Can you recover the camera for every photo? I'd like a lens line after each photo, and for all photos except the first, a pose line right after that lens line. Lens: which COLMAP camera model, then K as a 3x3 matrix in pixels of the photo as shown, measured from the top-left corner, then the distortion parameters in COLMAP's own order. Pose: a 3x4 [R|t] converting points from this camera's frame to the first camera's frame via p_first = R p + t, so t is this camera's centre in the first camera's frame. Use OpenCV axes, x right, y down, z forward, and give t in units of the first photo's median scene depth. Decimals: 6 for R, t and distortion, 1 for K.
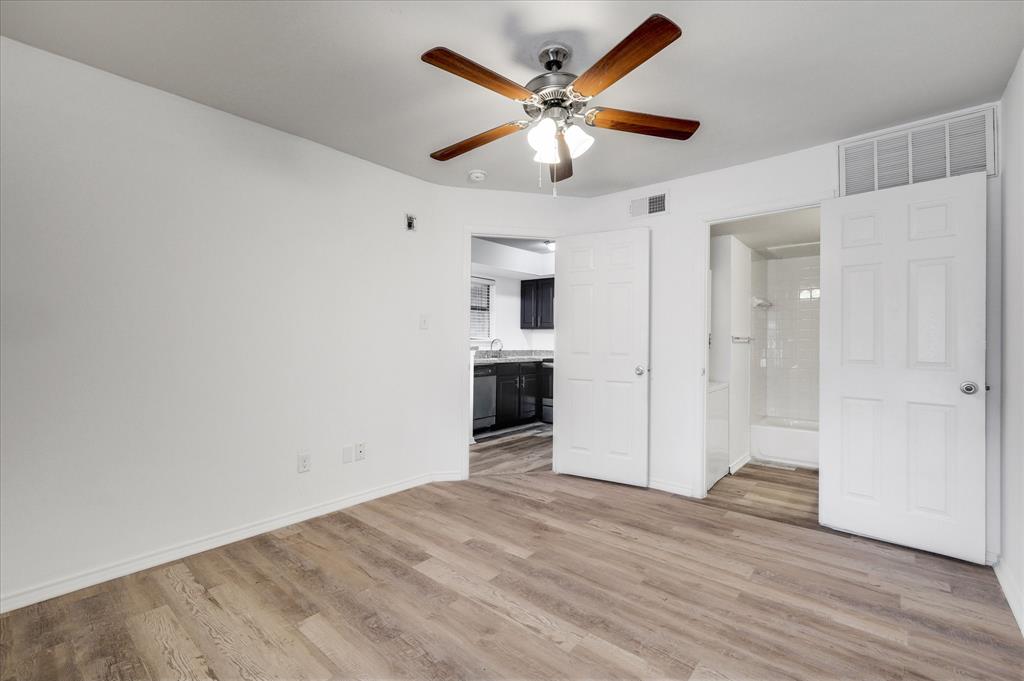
lens RADIAL K [[445.7, 0, 515.3], [0, 445.7, 336.7], [0, 0, 1]] dist [0.002417, 0.000605]
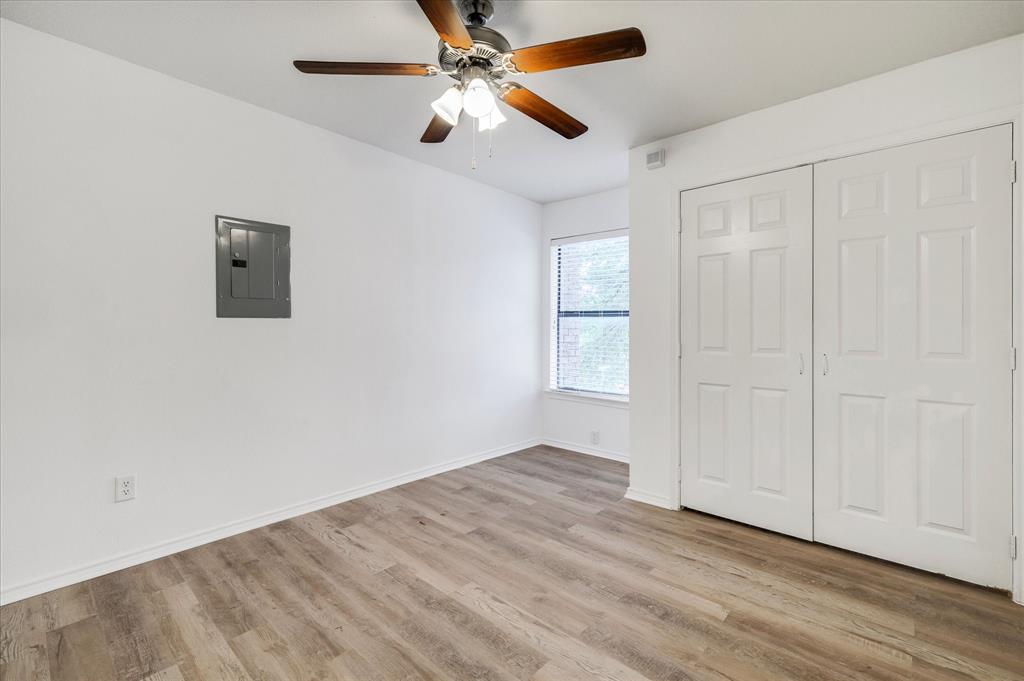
lens RADIAL K [[445.7, 0, 515.3], [0, 445.7, 336.7], [0, 0, 1]] dist [0.002417, 0.000605]
pose [[-0.999473, -0.010009, 0.030864, -0.026847], [-0.009762, 0.999919, 0.008154, 0.018834], [-0.030943, 0.007849, -0.999490, 1.973724]]
